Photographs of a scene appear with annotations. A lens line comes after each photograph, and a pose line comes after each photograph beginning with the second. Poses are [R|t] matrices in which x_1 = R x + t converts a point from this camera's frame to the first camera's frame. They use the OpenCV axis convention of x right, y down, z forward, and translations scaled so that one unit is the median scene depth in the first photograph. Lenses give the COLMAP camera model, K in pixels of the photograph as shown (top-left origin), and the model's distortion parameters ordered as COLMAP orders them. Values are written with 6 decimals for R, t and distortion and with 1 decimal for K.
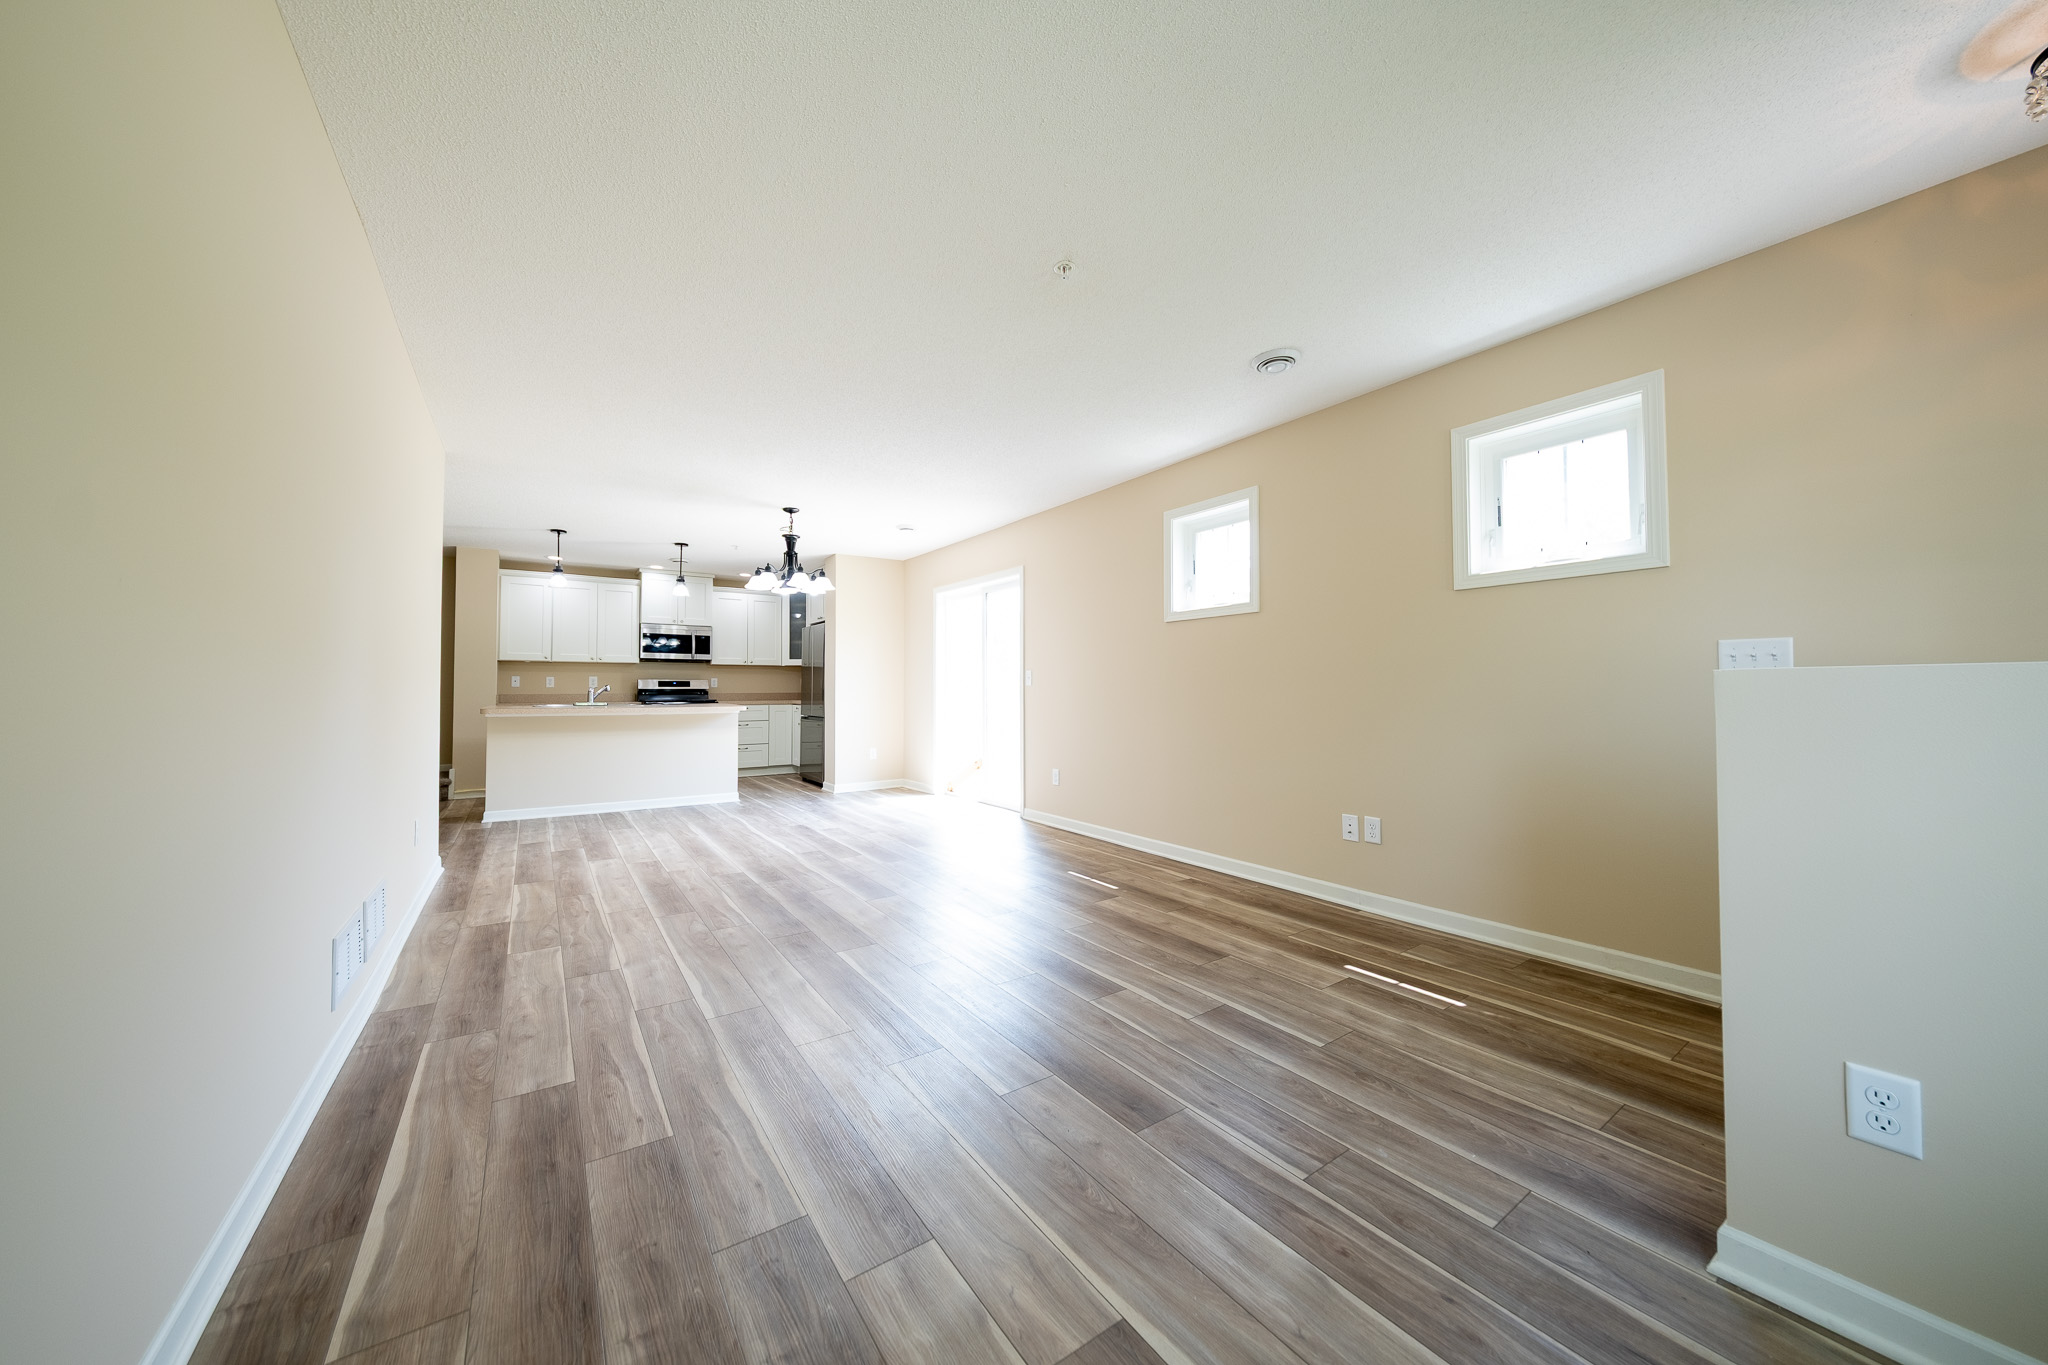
lens RADIAL K [[682.4, 0, 1019.2], [0, 682.4, 665.6], [0, 0, 1]] dist [-0.001084, -0.000229]
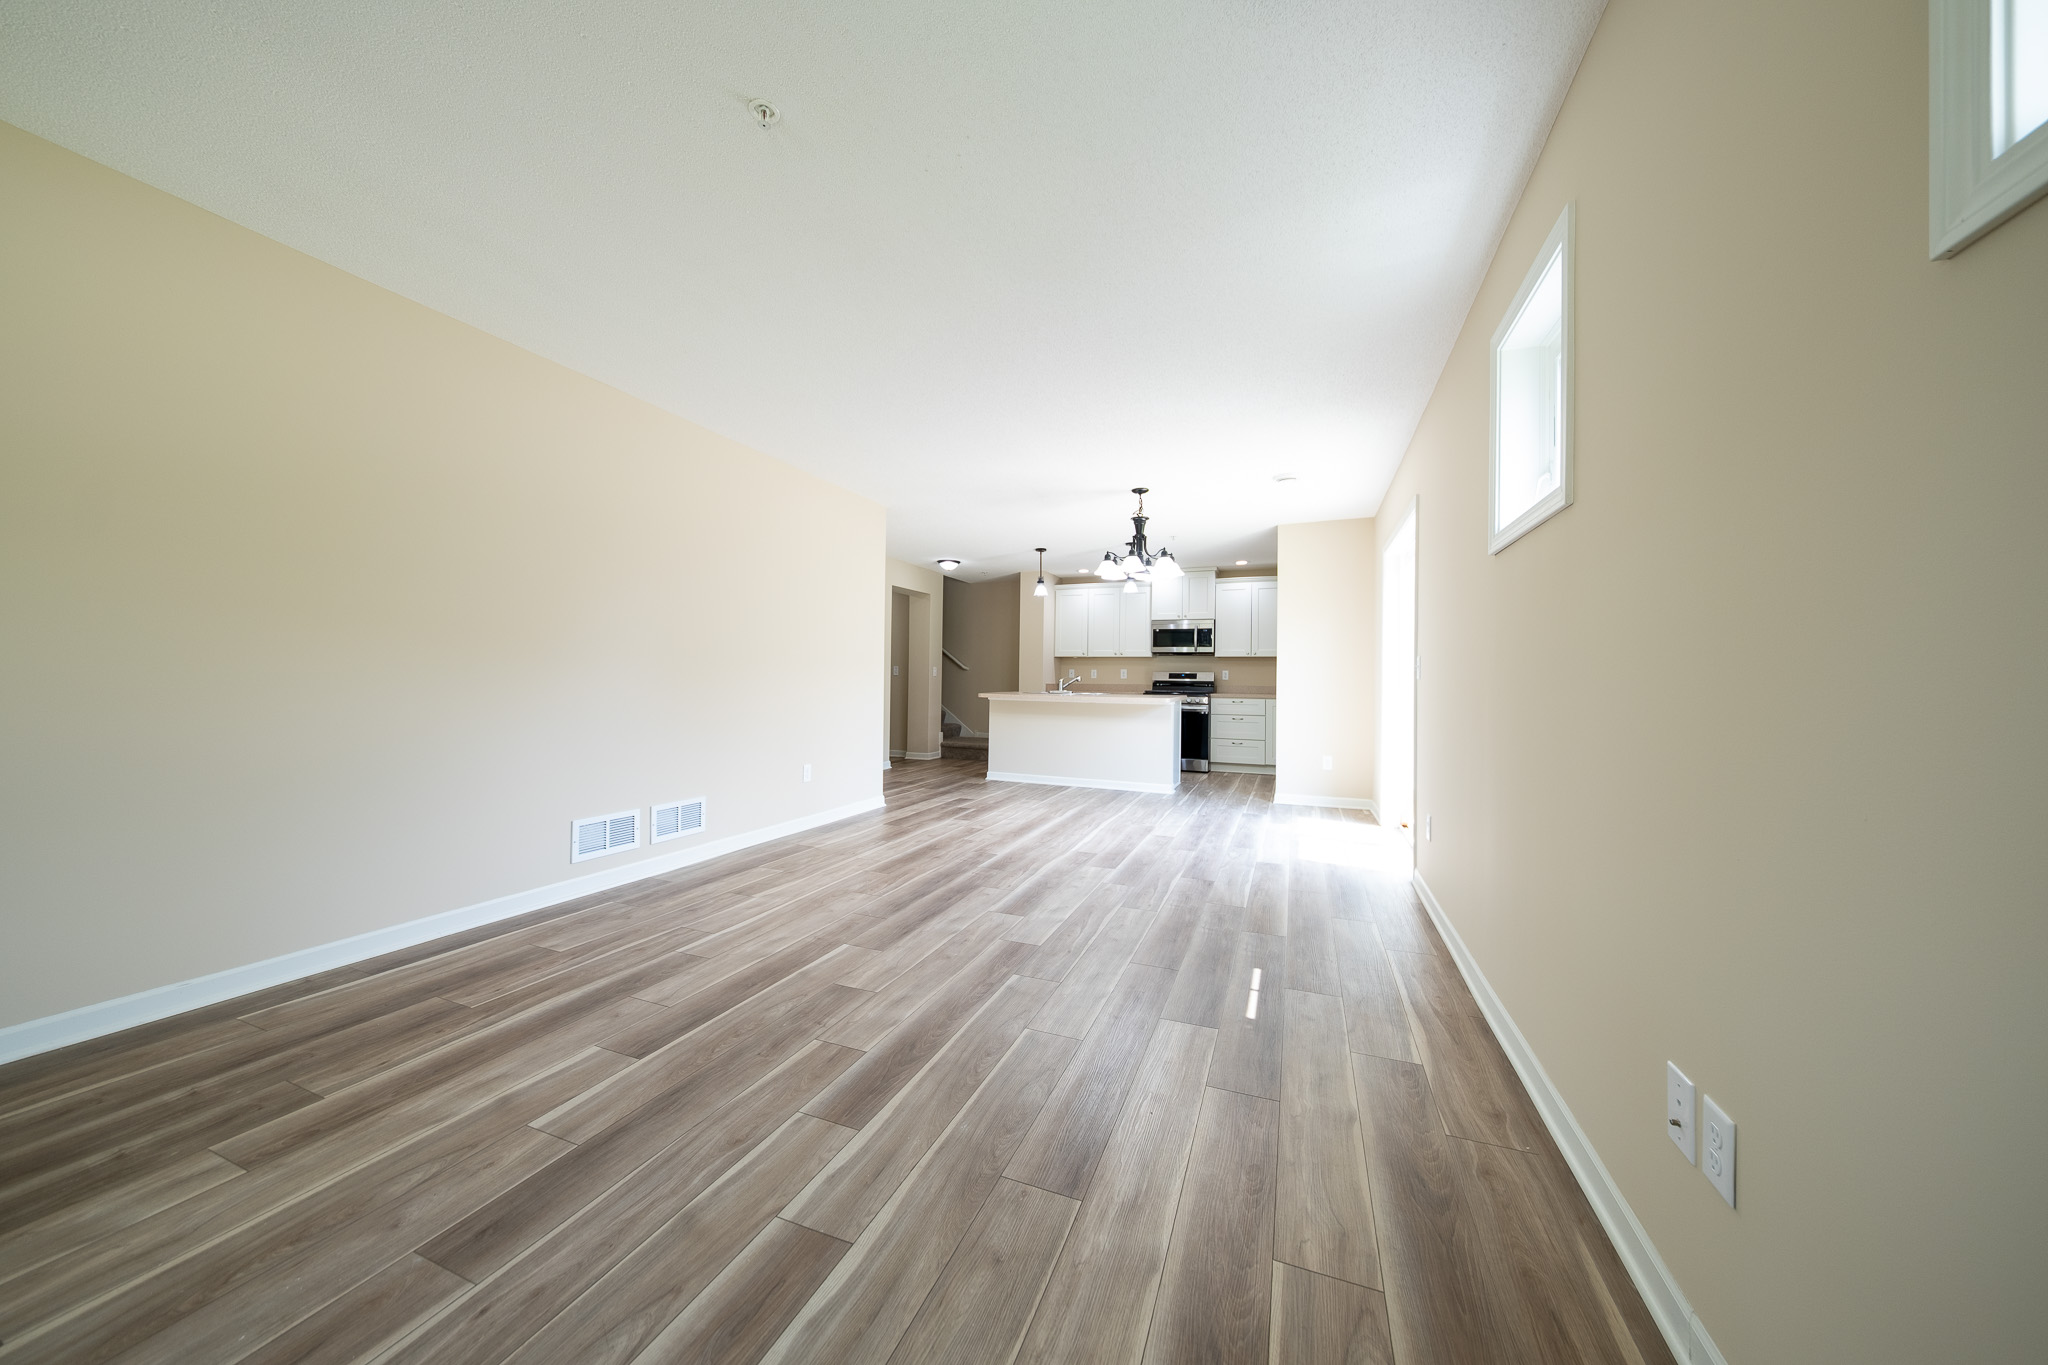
lens RADIAL K [[682.4, 0, 1043.3], [0, 682.4, 672.8], [0, 0, 1]] dist [-0.001084, -0.000229]
pose [[0.567334, 0.001701, -0.823486, 0.364472], [0.013780, 0.999838, 0.011559, 0.010555], [0.823373, -0.017905, 0.567219, 0.352055]]
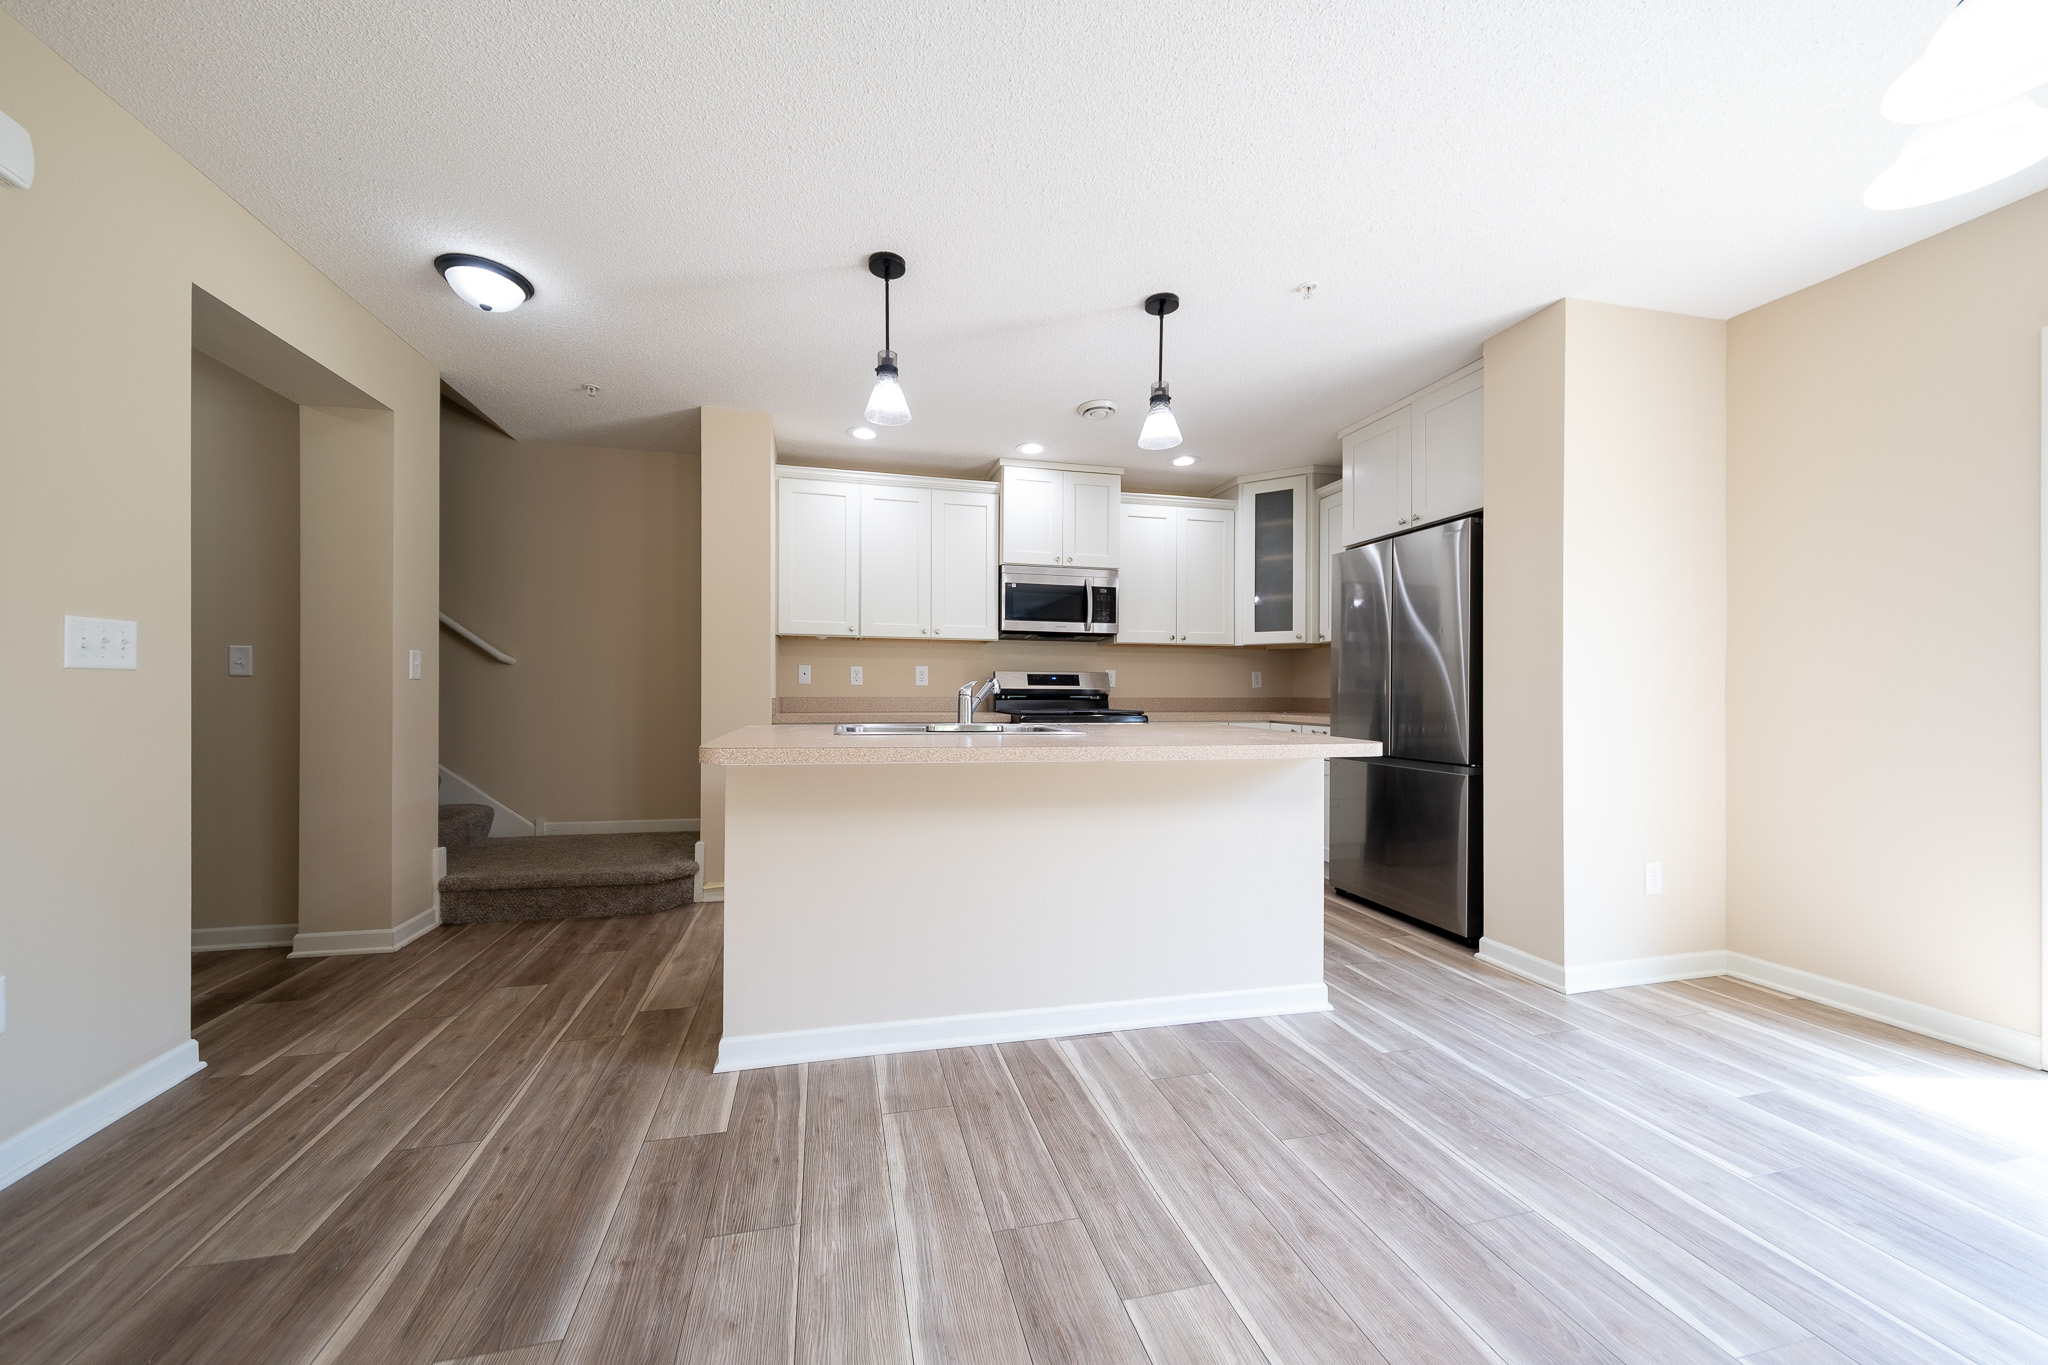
lens RADIAL K [[682.4, 0, 999.7], [0, 682.4, 692.3], [0, 0, 1]] dist [-0.001084, -0.000229]
pose [[0.930335, 0.006784, -0.366647, -0.537852], [0.006130, 0.999401, 0.034047, 0.027987], [0.366659, -0.033923, 0.929737, 0.751879]]
